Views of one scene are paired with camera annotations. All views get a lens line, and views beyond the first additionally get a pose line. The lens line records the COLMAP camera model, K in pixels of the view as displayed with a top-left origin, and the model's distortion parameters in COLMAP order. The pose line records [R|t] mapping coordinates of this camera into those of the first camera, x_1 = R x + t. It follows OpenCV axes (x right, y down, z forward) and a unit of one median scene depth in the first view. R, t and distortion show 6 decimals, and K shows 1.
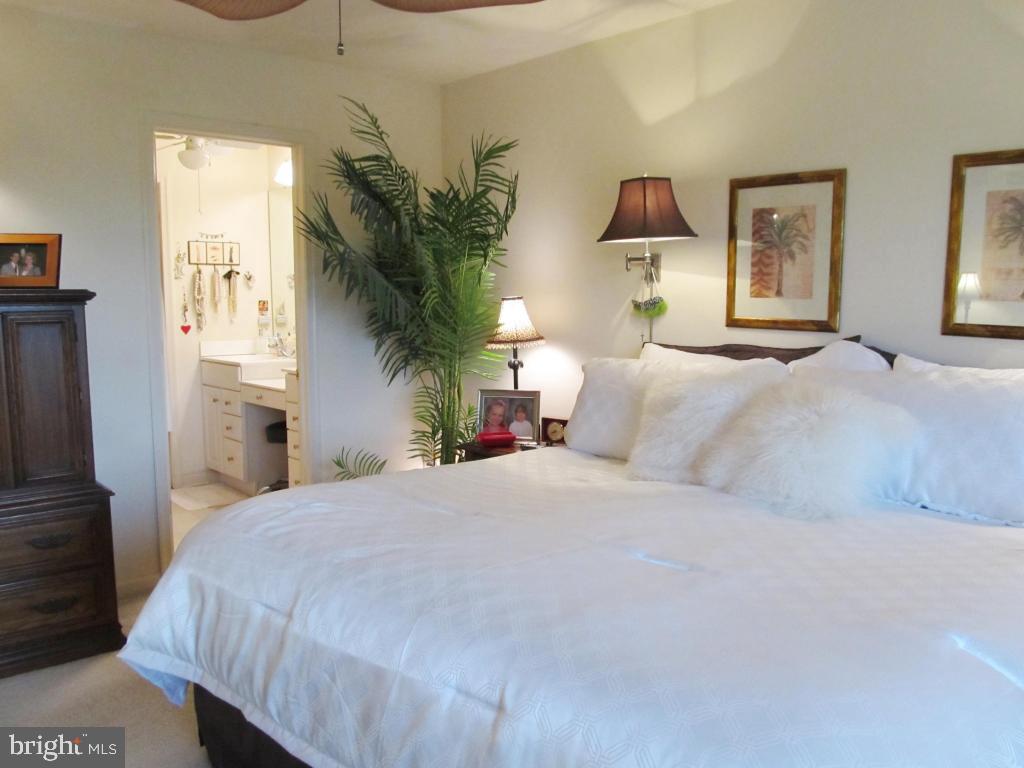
lens RADIAL K [[848.0, 0, 512.3], [0, 848.0, 397.6], [0, 0, 1]] dist [-0.072663, 0.054499]
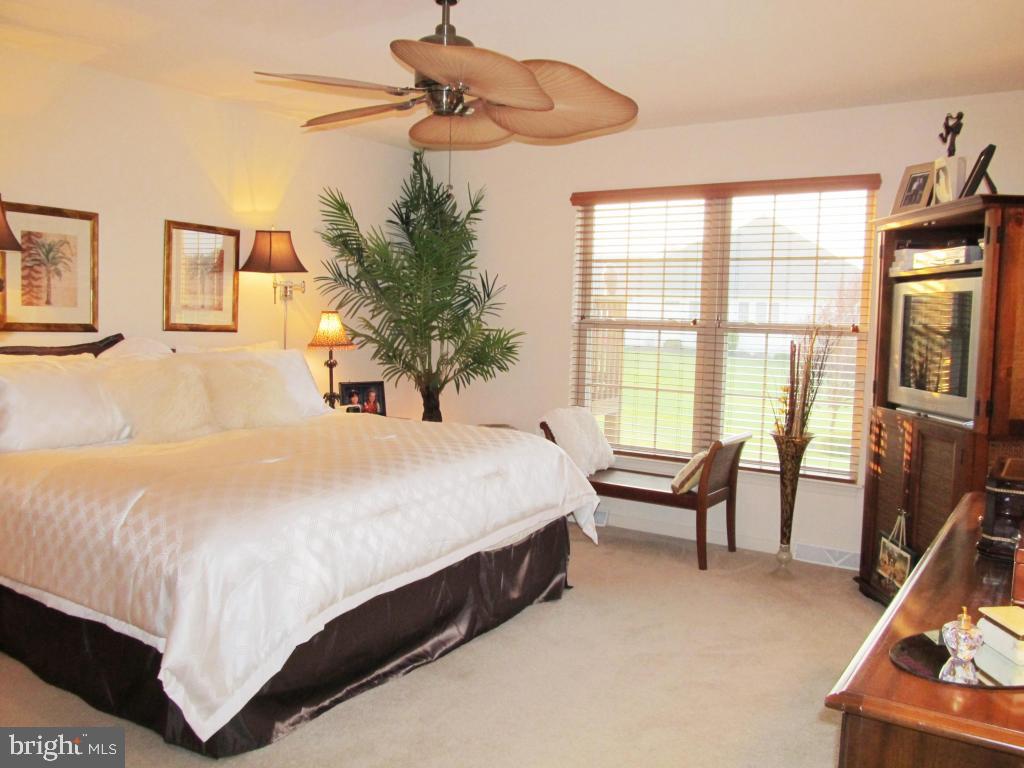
lens RADIAL K [[848.0, 0, 512.3], [0, 848.0, 397.6], [0, 0, 1]] dist [-0.072663, 0.054499]
pose [[-0.213929, -0.088873, 0.972798, -1.036785], [0.105560, 0.987918, 0.113468, -0.053907], [-0.971129, 0.126963, -0.201963, 0.611878]]
